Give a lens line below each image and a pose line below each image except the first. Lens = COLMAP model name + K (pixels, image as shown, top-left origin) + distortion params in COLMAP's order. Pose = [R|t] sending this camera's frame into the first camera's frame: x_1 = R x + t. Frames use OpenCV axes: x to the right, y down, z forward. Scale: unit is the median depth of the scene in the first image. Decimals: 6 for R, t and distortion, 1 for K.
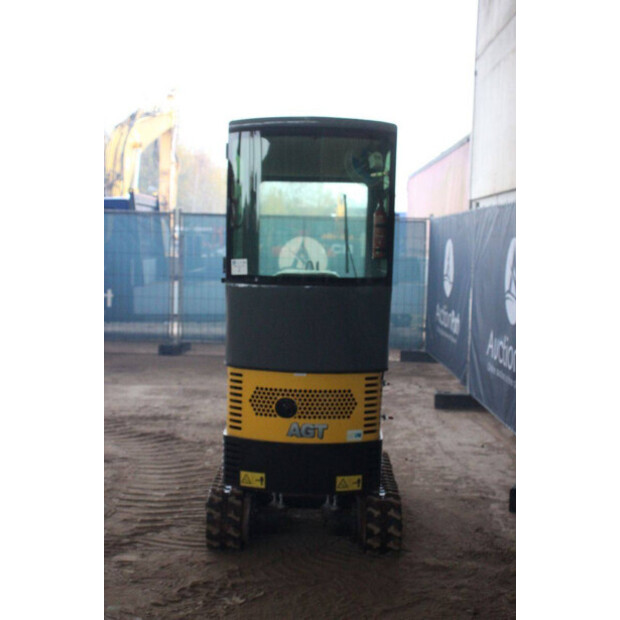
lens RADIAL K [[816.0, 0, 288.7], [0, 816.0, 311.9], [0, 0, 1]] dist [-0.002897, 0.405534]
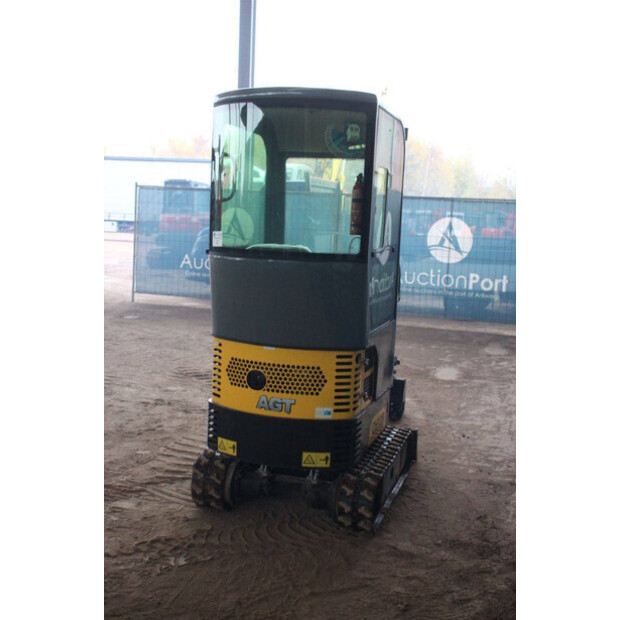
lens RADIAL K [[703.9, 0, 310.0], [0, 703.9, 310.0], [0, 0, 1]] dist [-0.013498, 0.166601]
pose [[0.967017, 0.052631, -0.249216, 0.270603], [-0.043013, 0.998110, 0.043887, -0.010232], [0.251055, -0.031720, 0.967453, 0.172397]]
